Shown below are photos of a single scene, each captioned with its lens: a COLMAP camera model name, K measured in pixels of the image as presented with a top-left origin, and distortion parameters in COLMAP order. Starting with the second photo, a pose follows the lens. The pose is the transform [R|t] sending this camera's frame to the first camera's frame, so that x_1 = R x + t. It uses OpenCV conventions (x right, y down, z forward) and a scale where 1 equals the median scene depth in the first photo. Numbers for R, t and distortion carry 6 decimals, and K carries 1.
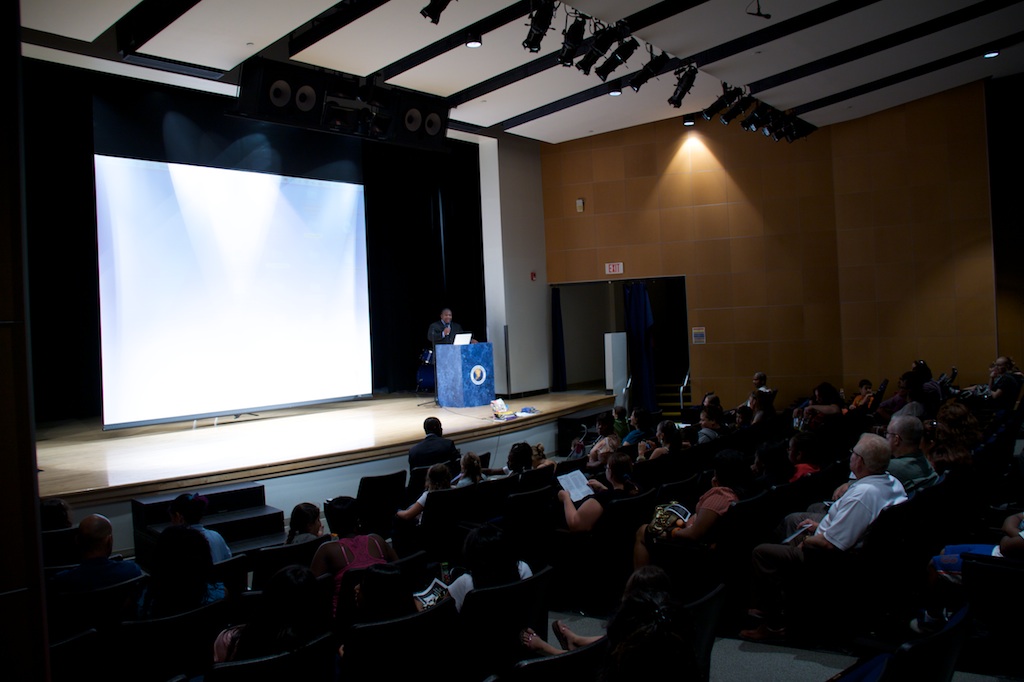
lens RADIAL K [[856.8, 0, 512.0], [0, 856.8, 341.0], [0, 0, 1]] dist [-0.185860, 0.153163]
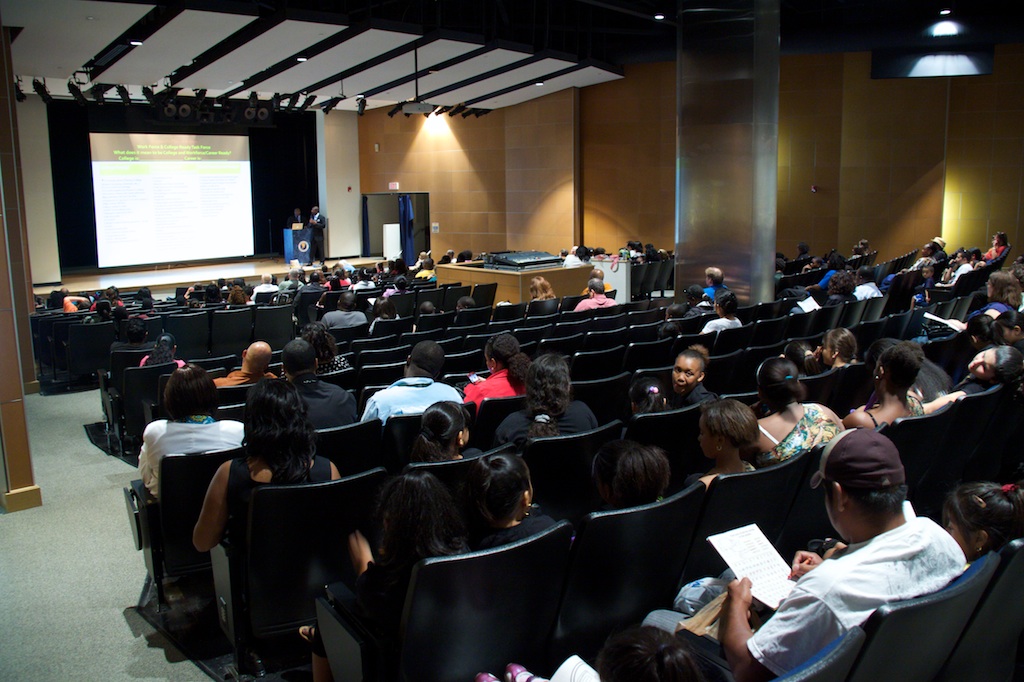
lens RADIAL K [[856.8, 0, 512.0], [0, 856.8, 341.0], [0, 0, 1]] dist [-0.185860, 0.153163]
pose [[0.994543, 0.052380, -0.090228, 0.554866], [-0.037039, 0.985764, 0.164003, -0.070927], [0.097534, -0.159766, 0.982325, -0.726884]]
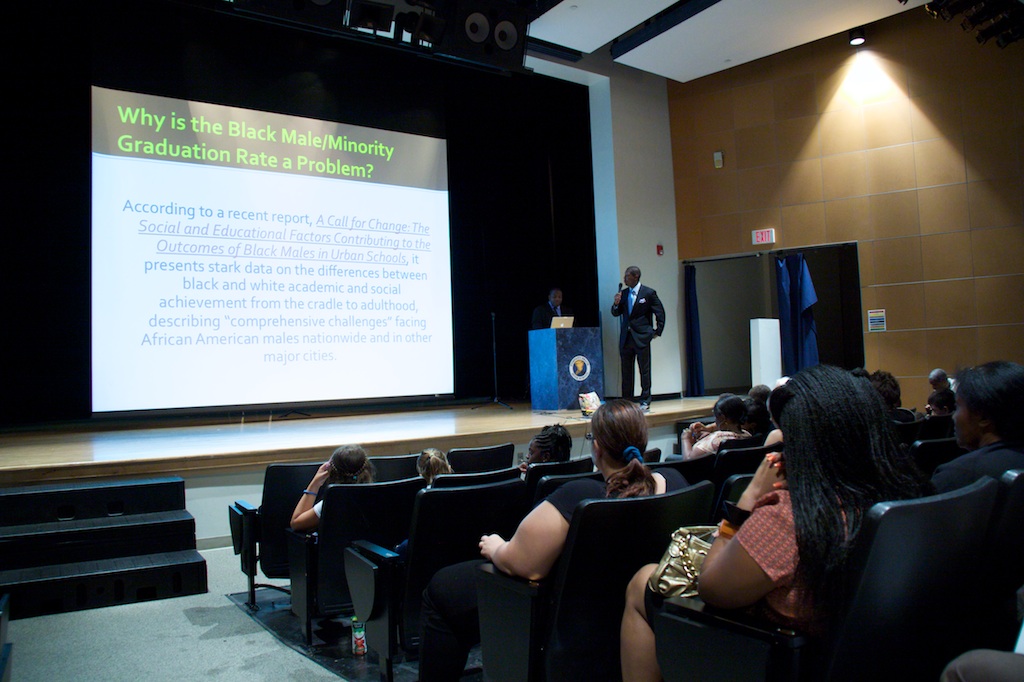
lens RADIAL K [[856.8, 0, 512.0], [0, 856.8, 341.0], [0, 0, 1]] dist [-0.185860, 0.153163]
pose [[0.976464, 0.000382, -0.215681, 0.065659], [-0.010227, 0.998956, -0.044531, 0.048679], [0.215438, 0.045689, 0.975448, 0.223284]]
